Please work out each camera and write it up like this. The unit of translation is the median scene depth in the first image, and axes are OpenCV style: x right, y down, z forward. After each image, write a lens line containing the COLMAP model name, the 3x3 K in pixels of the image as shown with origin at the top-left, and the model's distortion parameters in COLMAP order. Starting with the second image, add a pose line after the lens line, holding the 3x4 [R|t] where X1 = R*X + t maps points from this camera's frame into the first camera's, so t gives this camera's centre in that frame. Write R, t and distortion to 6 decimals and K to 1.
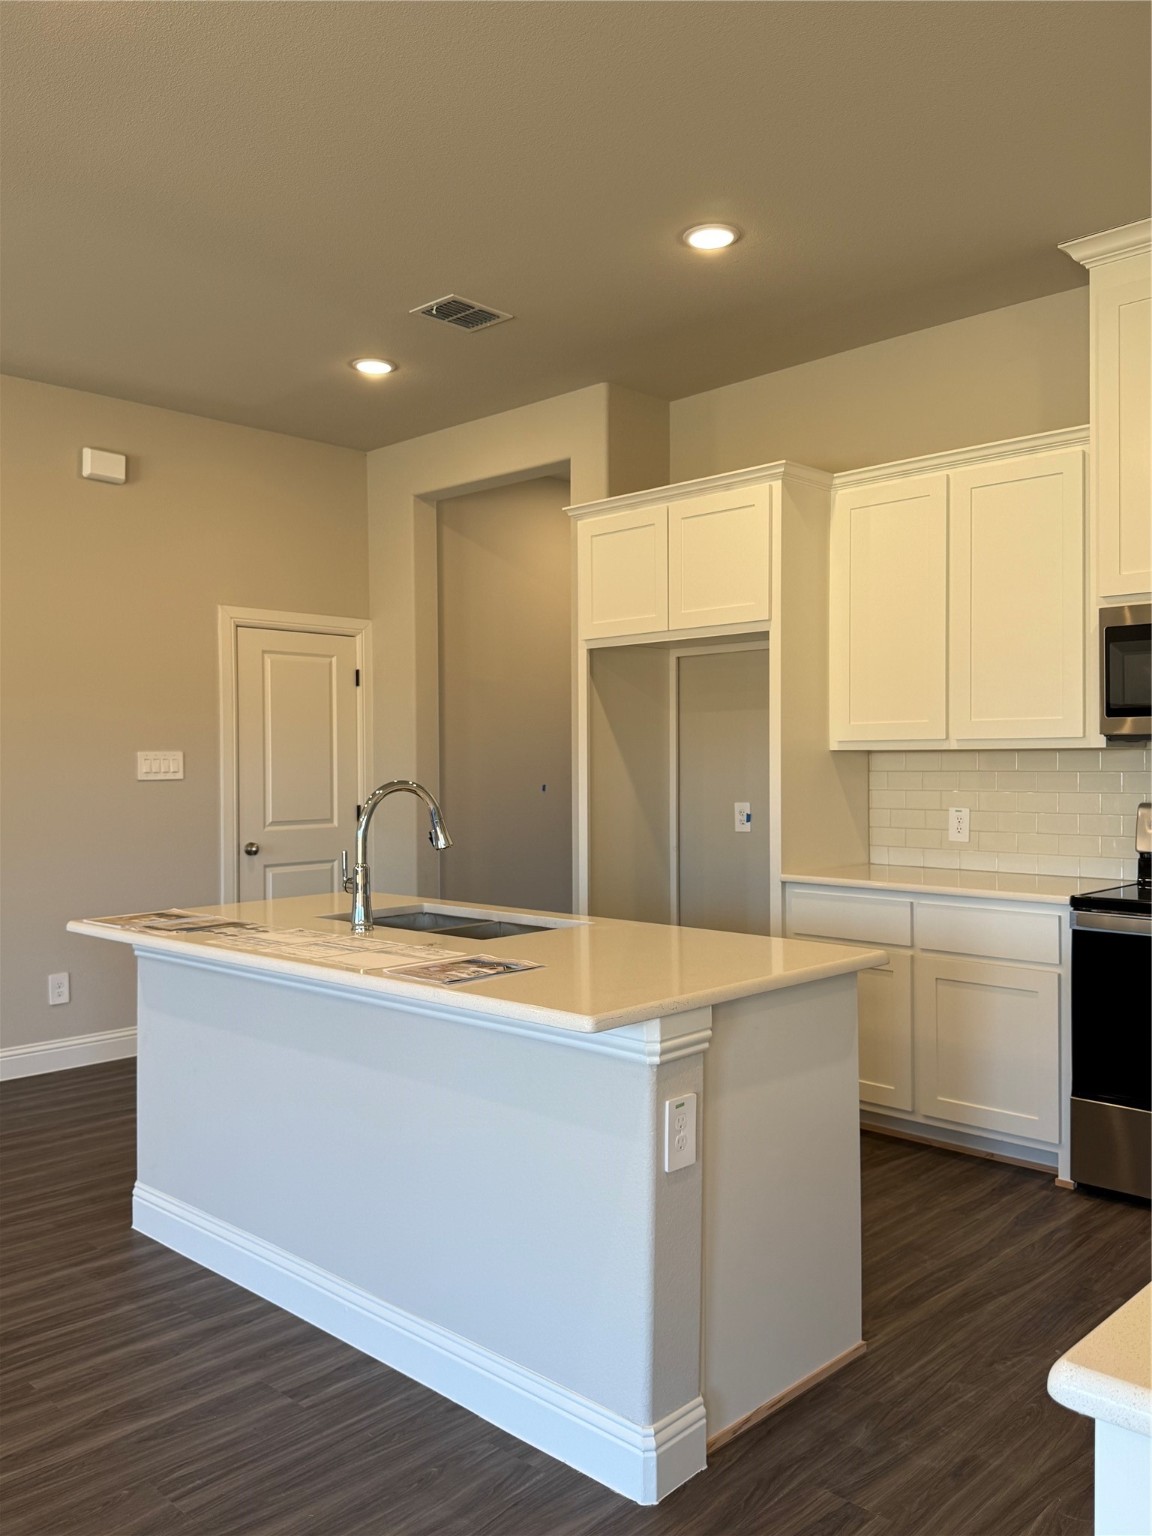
lens RADIAL K [[1229.9, 0, 589.5], [0, 1229.9, 773.2], [0, 0, 1]] dist [0.067337, -0.100051]
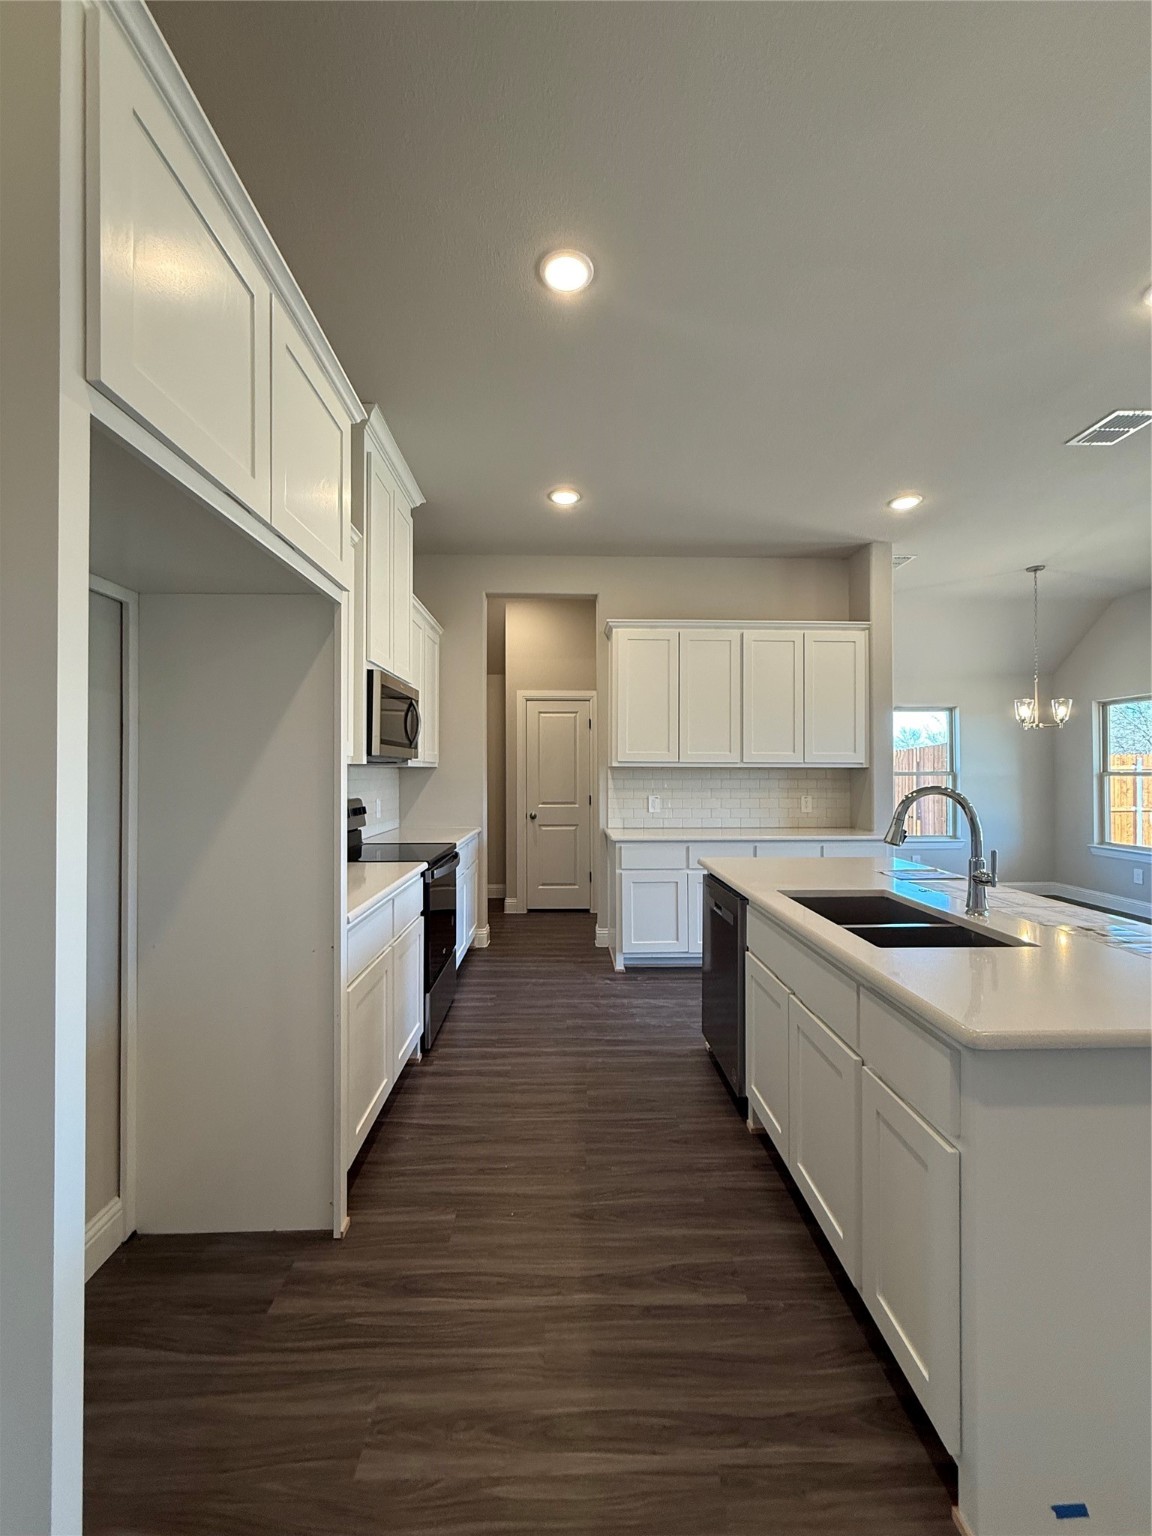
lens RADIAL K [[611.8, 0, 576.2], [0, 611.8, 763.4], [0, 0, 1]] dist [-0.000826, 0.000324]
pose [[-0.708490, 0.015504, 0.705551, -0.235523], [0.015114, 0.999863, -0.006794, -0.011304], [-0.705559, 0.005850, -0.708627, 1.208338]]
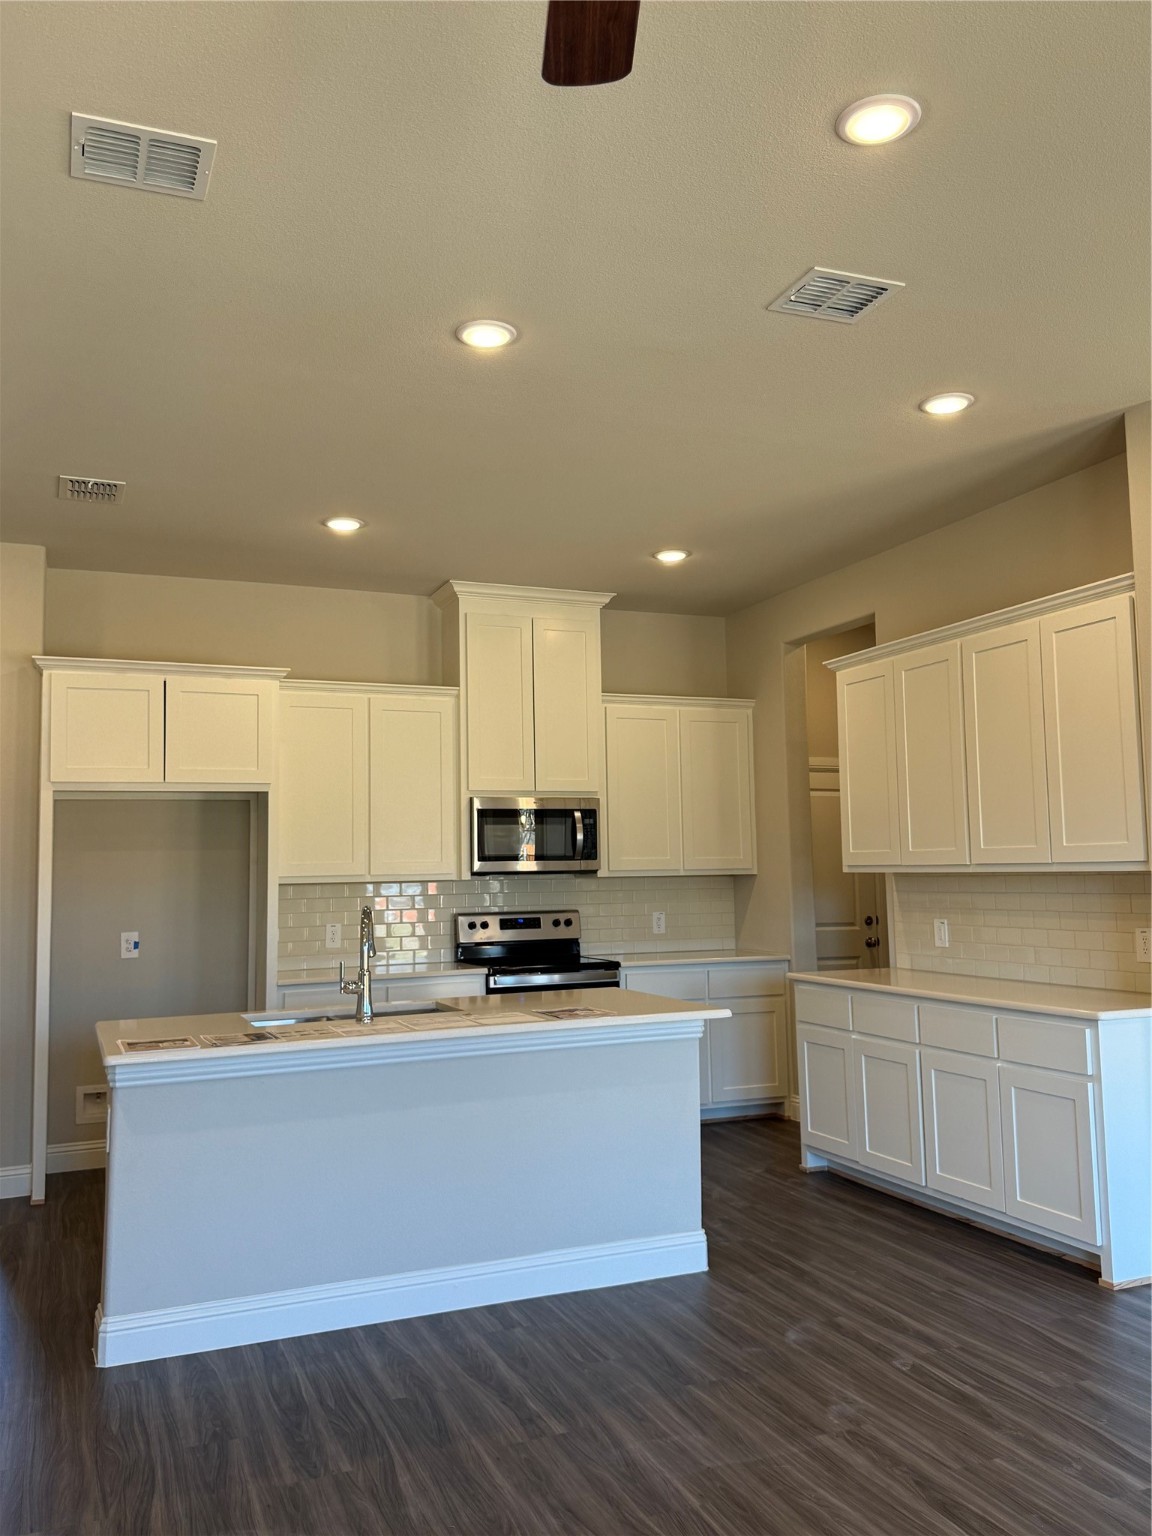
lens RADIAL K [[1229.9, 0, 579.8], [0, 1229.9, 761.7], [0, 0, 1]] dist [0.067337, -0.100051]
pose [[0.403146, 0.083585, 0.911311, -0.942722], [0.029656, 0.994104, -0.104298, -0.001072], [-0.914655, 0.069073, 0.398290, 0.181657]]
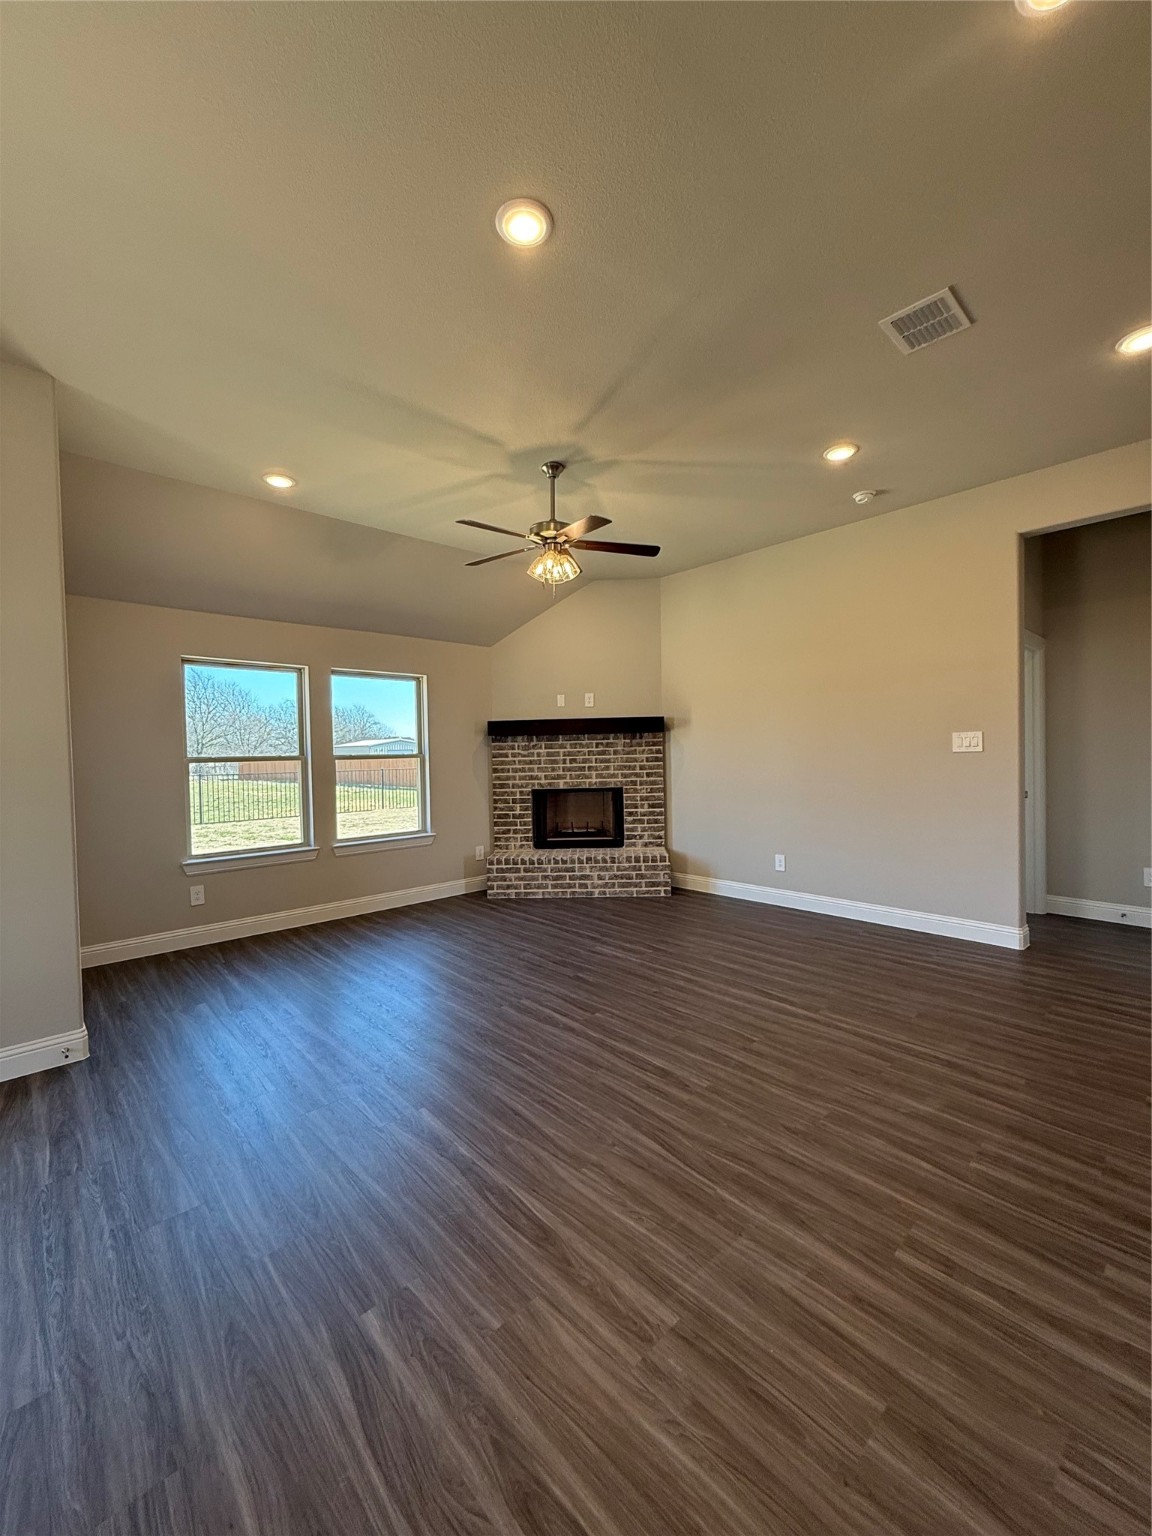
lens RADIAL K [[611.8, 0, 575.3], [0, 611.8, 764.1], [0, 0, 1]] dist [-0.000826, 0.000324]
pose [[-0.059155, 0.031868, -0.997740, 0.082501], [0.007507, 0.999476, 0.031478, -0.000220], [0.998221, -0.005628, -0.059363, 0.328229]]
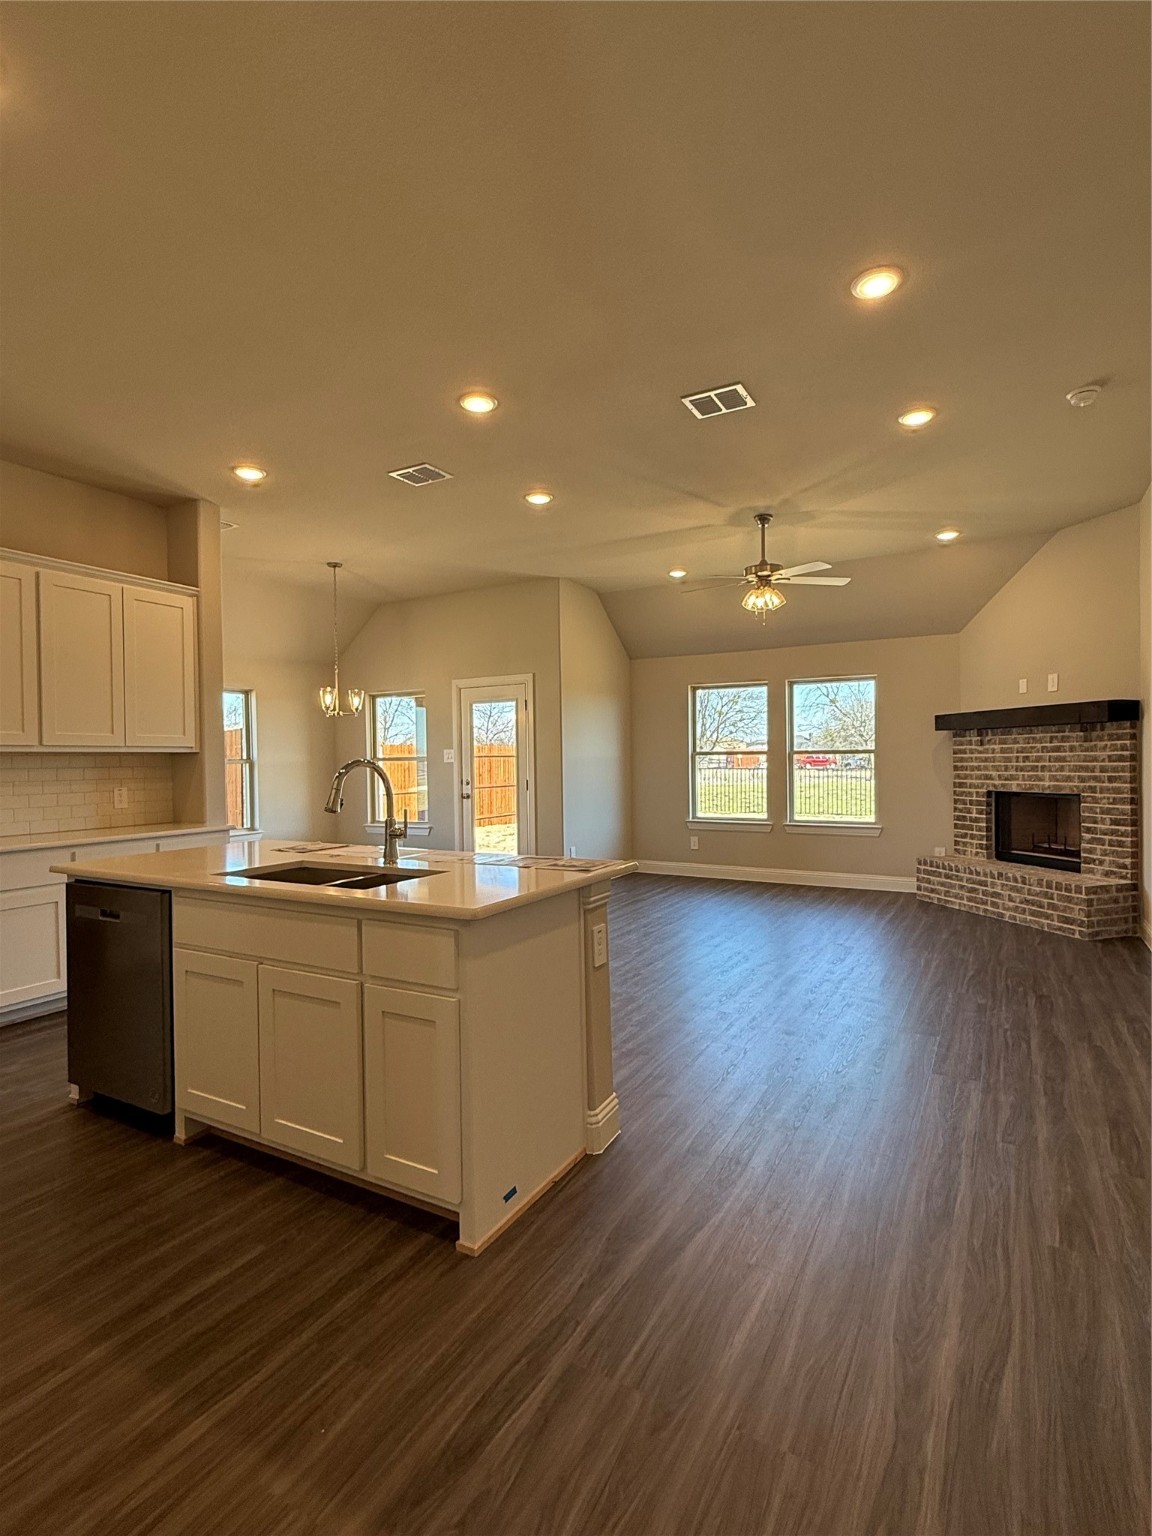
lens RADIAL K [[762.6, 0, 578.3], [0, 762.6, 766.5], [0, 0, 1]] dist [-0.000384, -0.000102]
pose [[-0.968972, 0.024325, -0.245971, -0.130399], [0.018671, 0.999506, 0.025294, -0.001118], [0.246465, 0.019917, -0.968947, 1.375815]]
